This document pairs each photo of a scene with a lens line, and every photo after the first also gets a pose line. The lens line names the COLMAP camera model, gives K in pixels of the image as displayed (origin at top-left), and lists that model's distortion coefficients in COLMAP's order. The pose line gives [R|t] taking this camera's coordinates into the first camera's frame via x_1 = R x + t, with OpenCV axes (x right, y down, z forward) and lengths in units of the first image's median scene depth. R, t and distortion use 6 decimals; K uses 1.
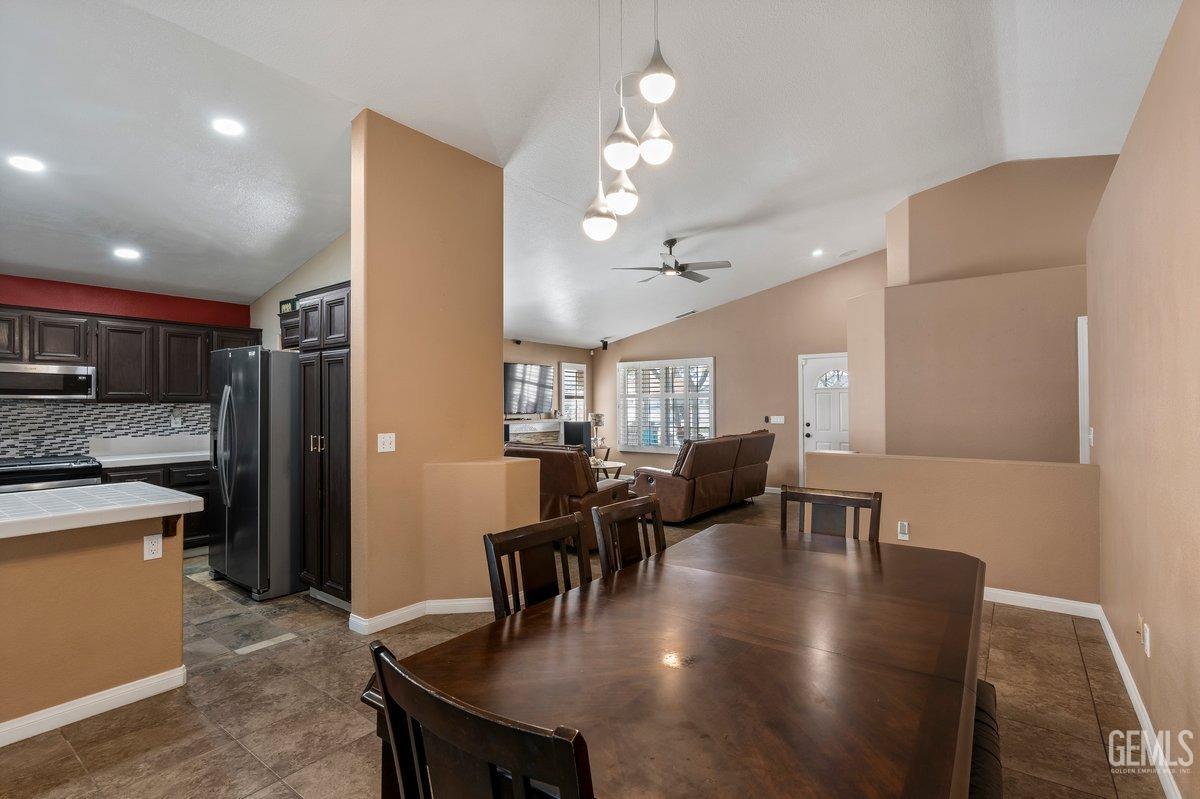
lens RADIAL K [[558.9, 0, 600.0], [0, 558.9, 399.5], [0, 0, 1]] dist [0.004049, 0.000511]
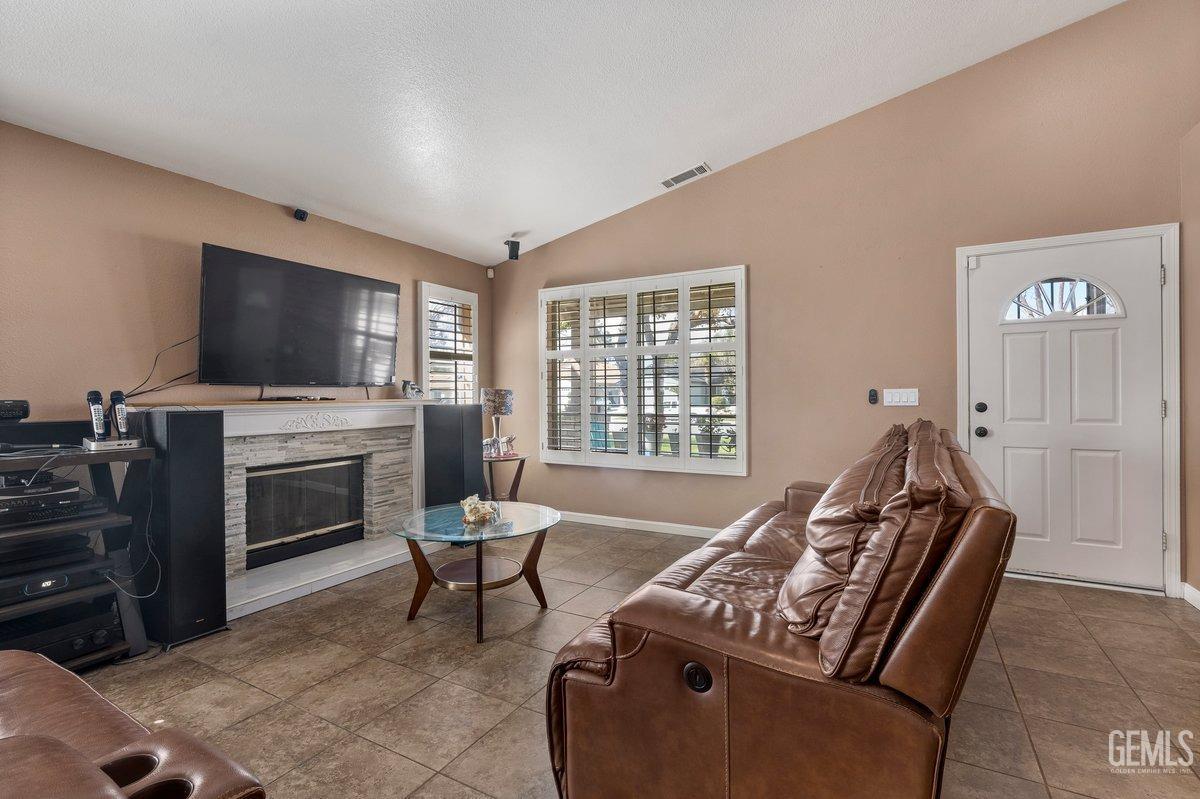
lens RADIAL K [[547.4, 0, 605.6], [0, 547.4, 390.7], [0, 0, 1]] dist [-0.001624, -0.000090]
pose [[0.989028, -0.001023, 0.147727, 0.036539], [0.000261, 0.999987, 0.005173, 0.051208], [-0.147730, -0.005077, 0.989015, 1.070314]]
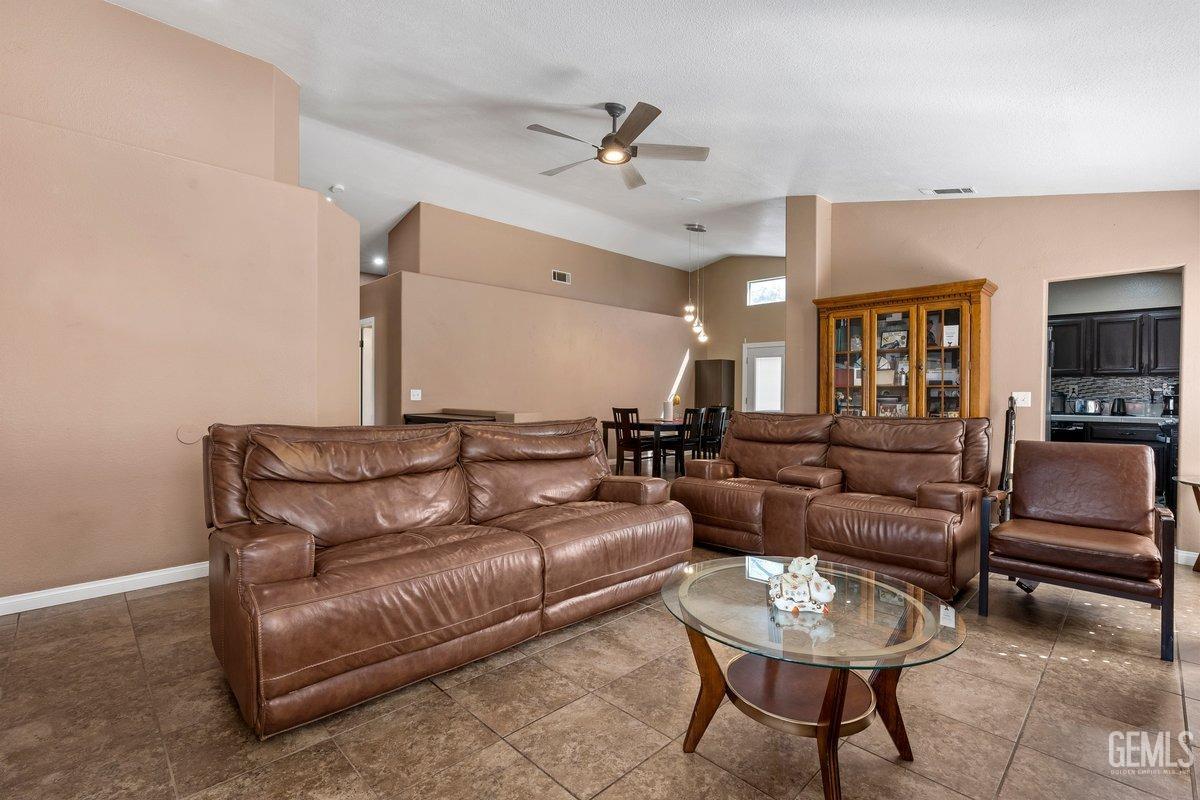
lens RADIAL K [[544.6, 0, 610.3], [0, 544.6, 398.1], [0, 0, 1]] dist [-0.001432, -0.000049]
pose [[-0.991334, -0.003062, 0.131330, 0.063135], [-0.003384, 0.999992, -0.002230, 0.062478], [-0.131322, -0.002655, -0.991336, 2.055979]]
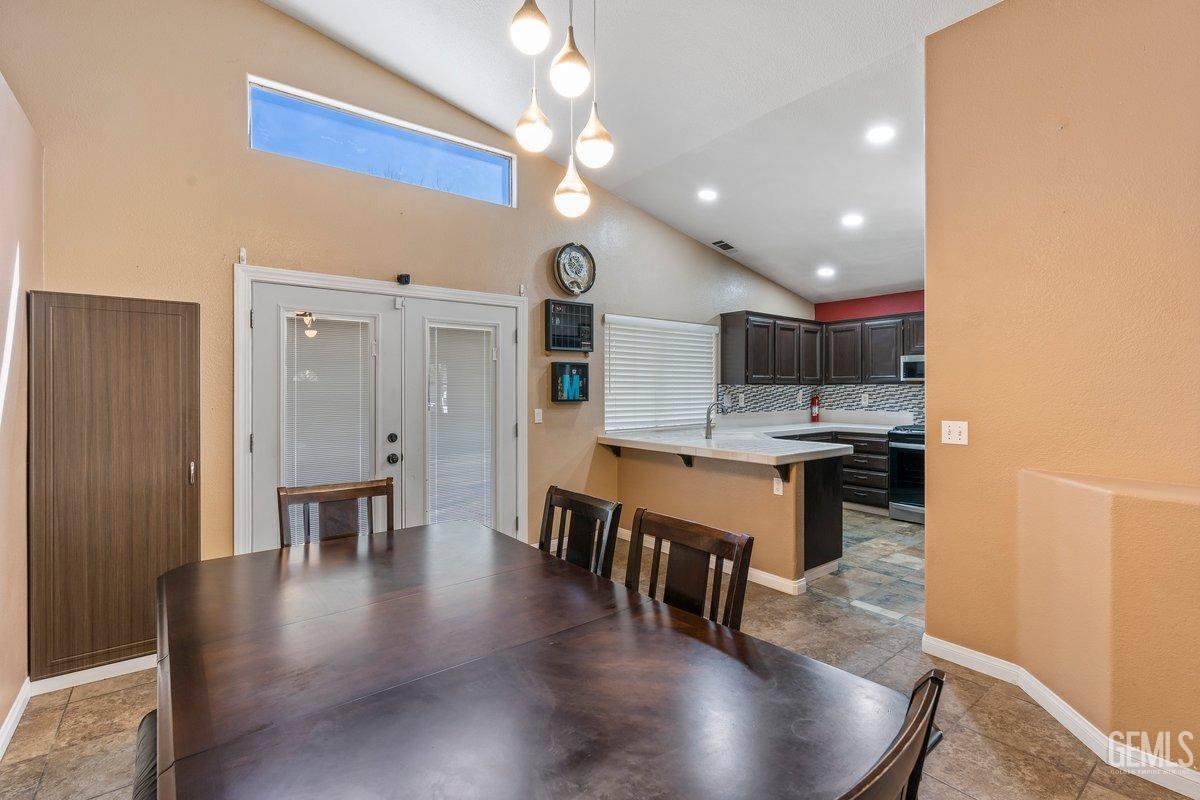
lens RADIAL K [[547.4, 0, 605.6], [0, 547.4, 391.2], [0, 0, 1]] dist [-0.001624, -0.000090]
pose [[-0.257462, 0.009092, -0.966246, 0.358710], [0.015098, 0.999872, 0.005385, 0.004476], [0.966170, -0.013202, -0.257566, 0.514764]]
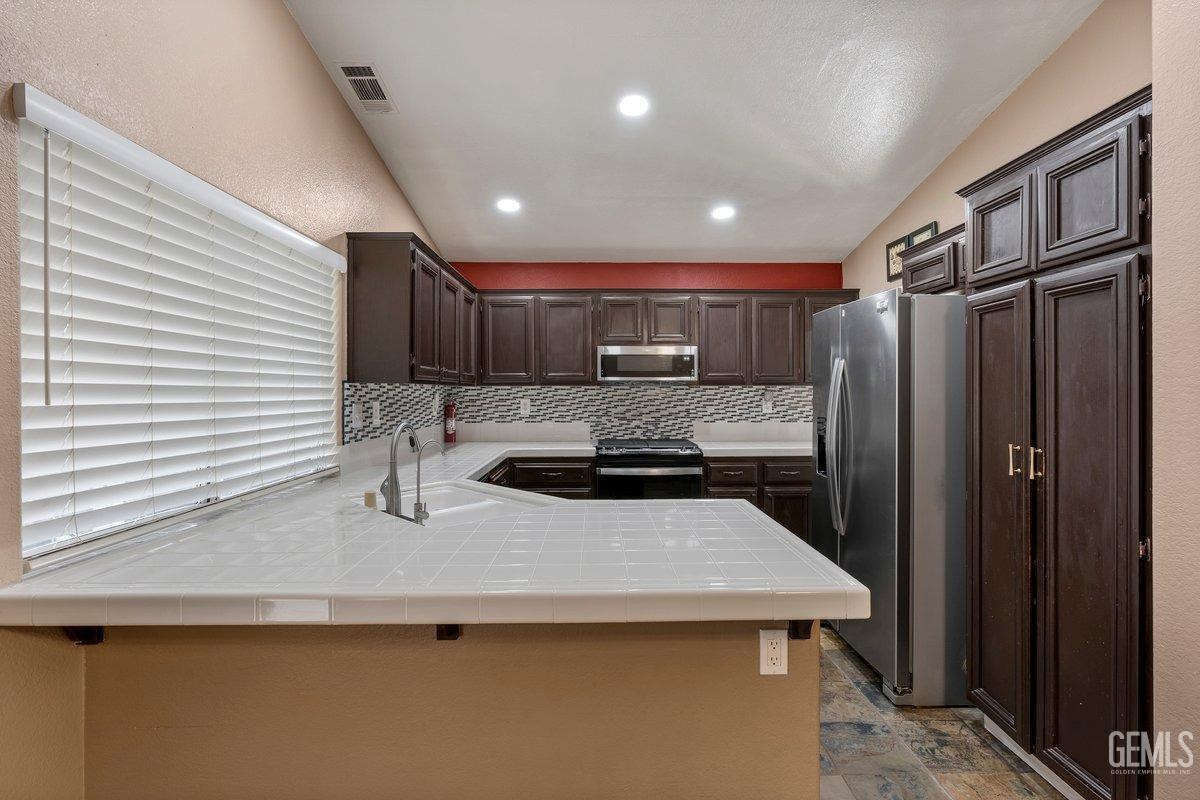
lens RADIAL K [[547.4, 0, 605.6], [0, 547.4, 391.2], [0, 0, 1]] dist [-0.001624, -0.000090]
pose [[0.617632, 0.004087, -0.786457, -0.267839], [0.007500, 0.999910, 0.011086, 0.004869], [0.786432, -0.012745, 0.617546, 0.305796]]
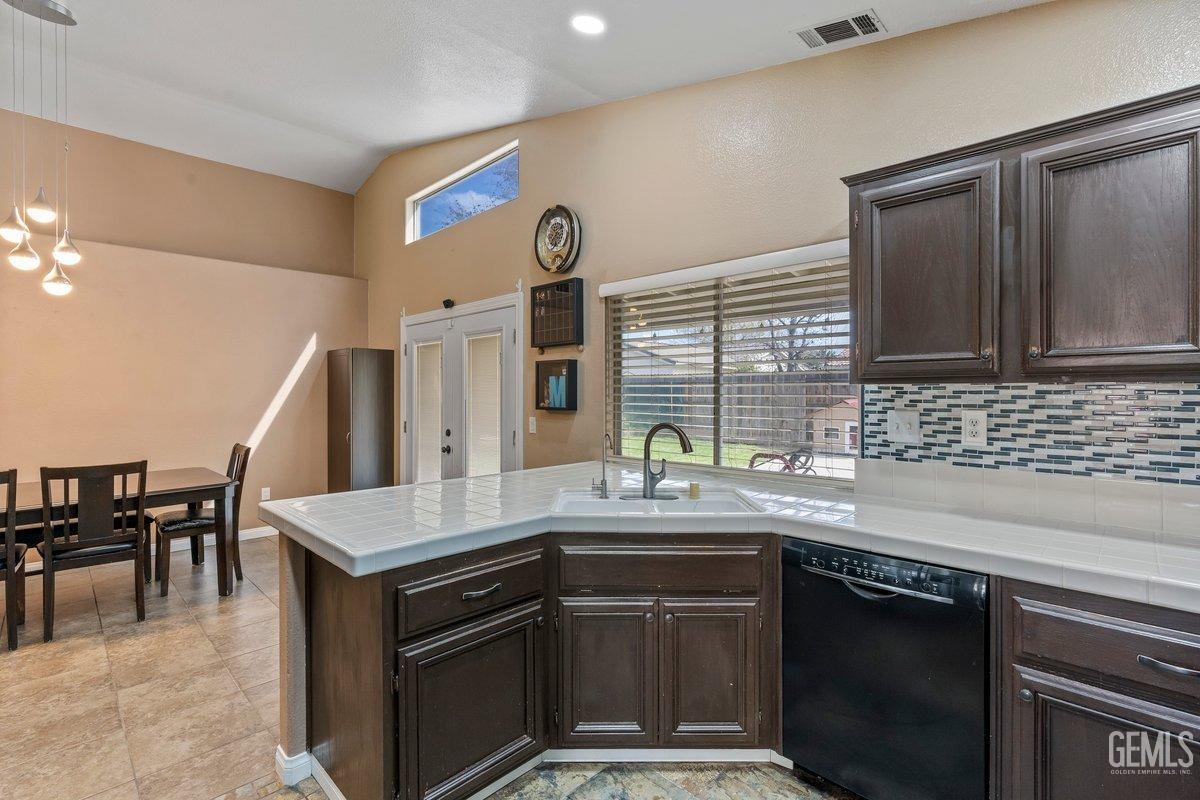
lens RADIAL K [[547.4, 0, 605.6], [0, 547.4, 391.2], [0, 0, 1]] dist [-0.001624, -0.000090]
pose [[-0.991920, 0.007117, 0.126666, -0.718261], [0.005475, 0.999896, -0.013306, 0.011298], [-0.126748, -0.012505, -0.991856, 0.947305]]
